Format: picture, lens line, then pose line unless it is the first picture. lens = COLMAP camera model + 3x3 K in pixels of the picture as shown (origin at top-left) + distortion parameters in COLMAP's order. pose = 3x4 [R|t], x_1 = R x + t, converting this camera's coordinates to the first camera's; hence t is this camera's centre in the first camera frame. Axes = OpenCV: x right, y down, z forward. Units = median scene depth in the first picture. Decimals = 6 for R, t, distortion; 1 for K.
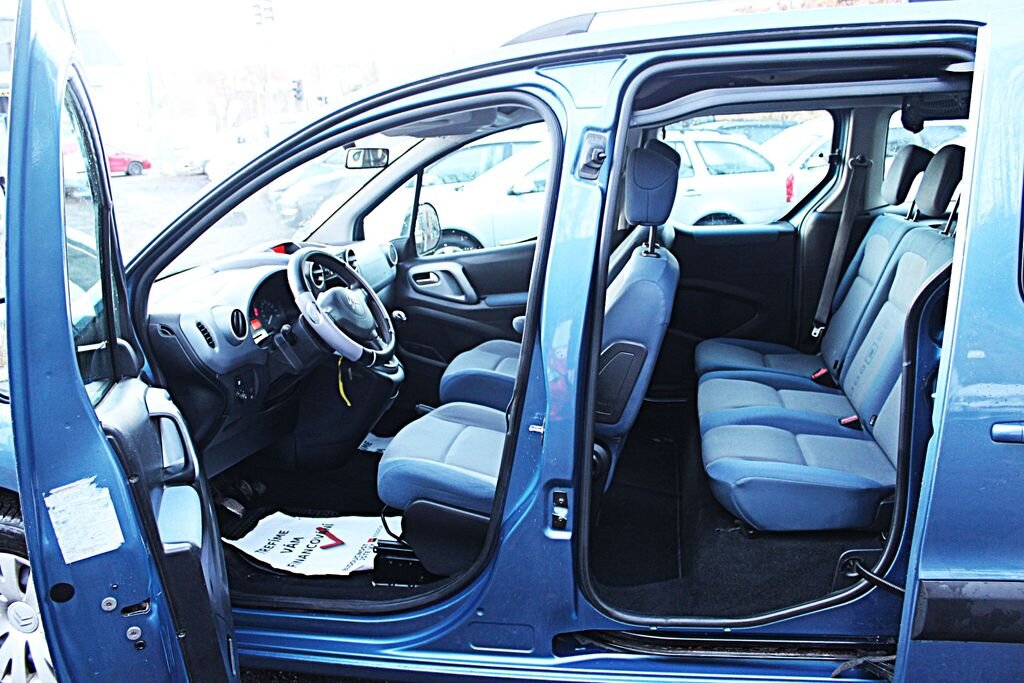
lens RADIAL K [[848.2, 0, 503.3], [0, 848.2, 348.0], [0, 0, 1]] dist [-0.165252, 0.147181]
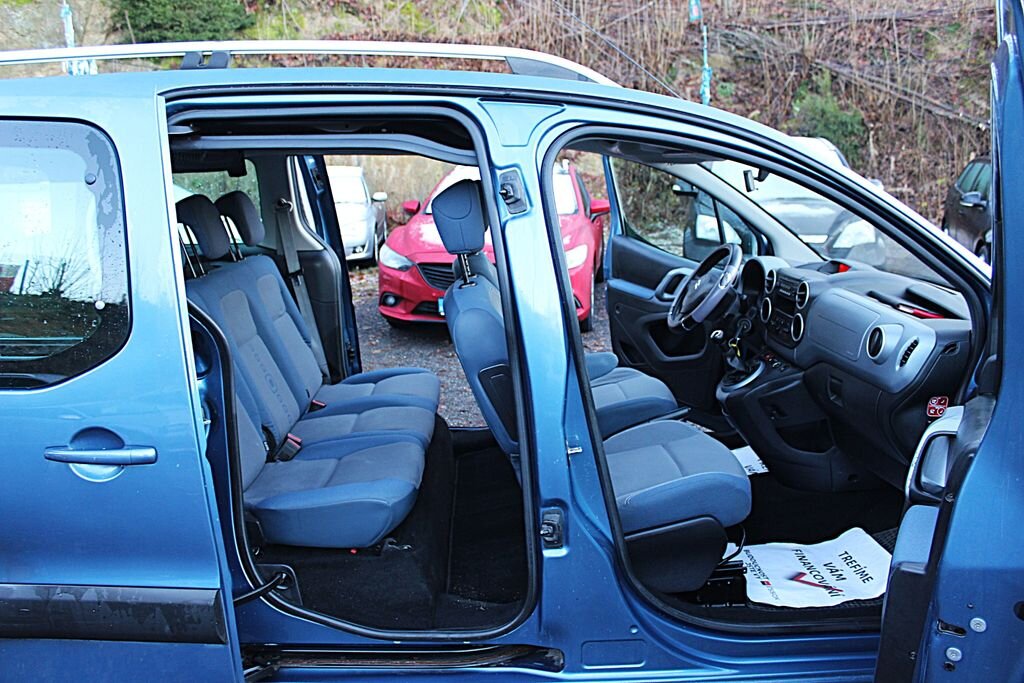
lens RADIAL K [[848.2, 0, 510.0], [0, 848.2, 345.0], [0, 0, 1]] dist [-0.165252, 0.147181]
pose [[-0.976034, 0.100888, -0.192819, 0.401101], [0.005229, 0.896661, 0.442686, -0.619523], [0.217555, 0.431068, -0.875700, 2.374664]]
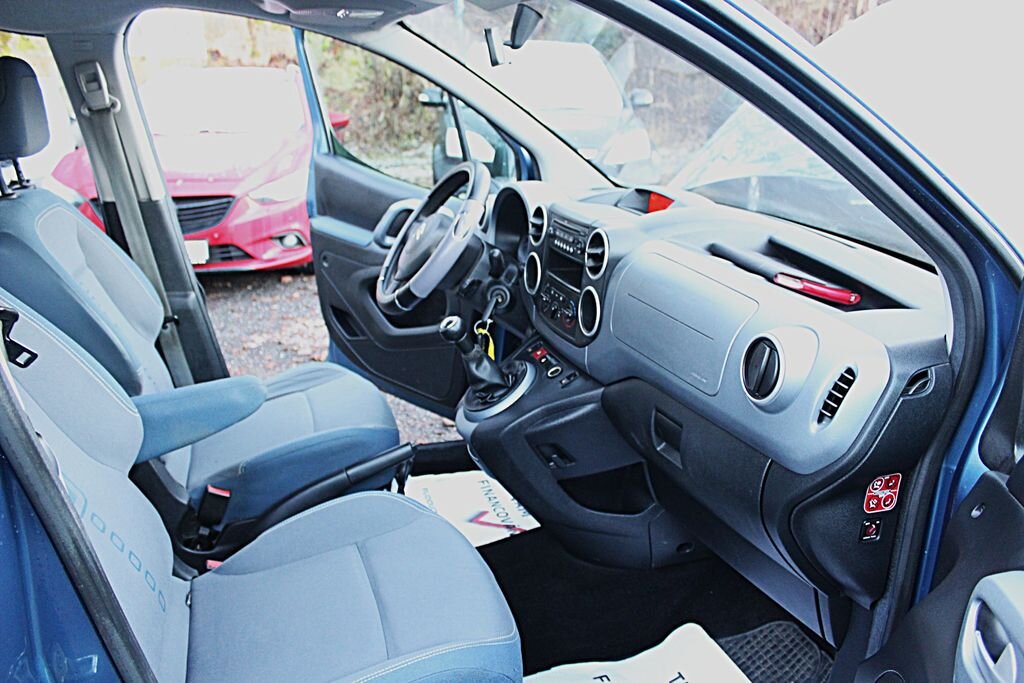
lens RADIAL K [[848.2, 0, 512.2], [0, 848.2, 336.6], [0, 0, 1]] dist [-0.165252, 0.147181]
pose [[-0.881979, 0.178540, -0.436160, 0.113989], [-0.076614, 0.858838, 0.506485, -0.429342], [0.465019, 0.480125, -0.743799, 1.882196]]
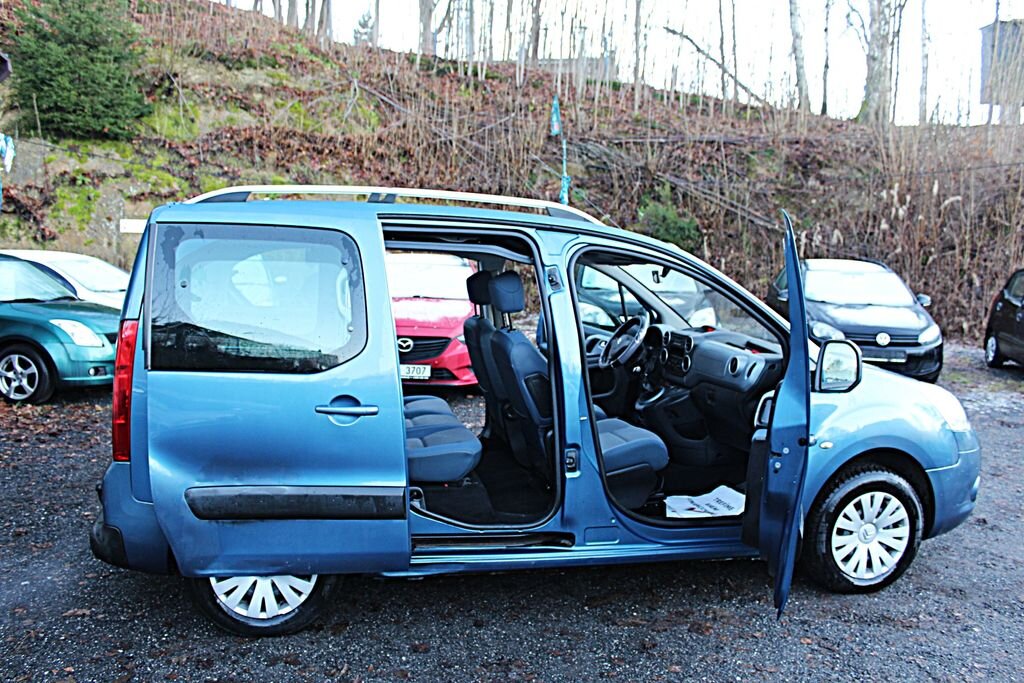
lens RADIAL K [[848.2, 0, 510.2], [0, 848.2, 343.6], [0, 0, 1]] dist [-0.165252, 0.147181]
pose [[-0.922306, 0.058096, -0.382068, 0.952665], [-0.080440, 0.938123, 0.336830, -0.815228], [0.377996, 0.341394, -0.860563, 3.004239]]
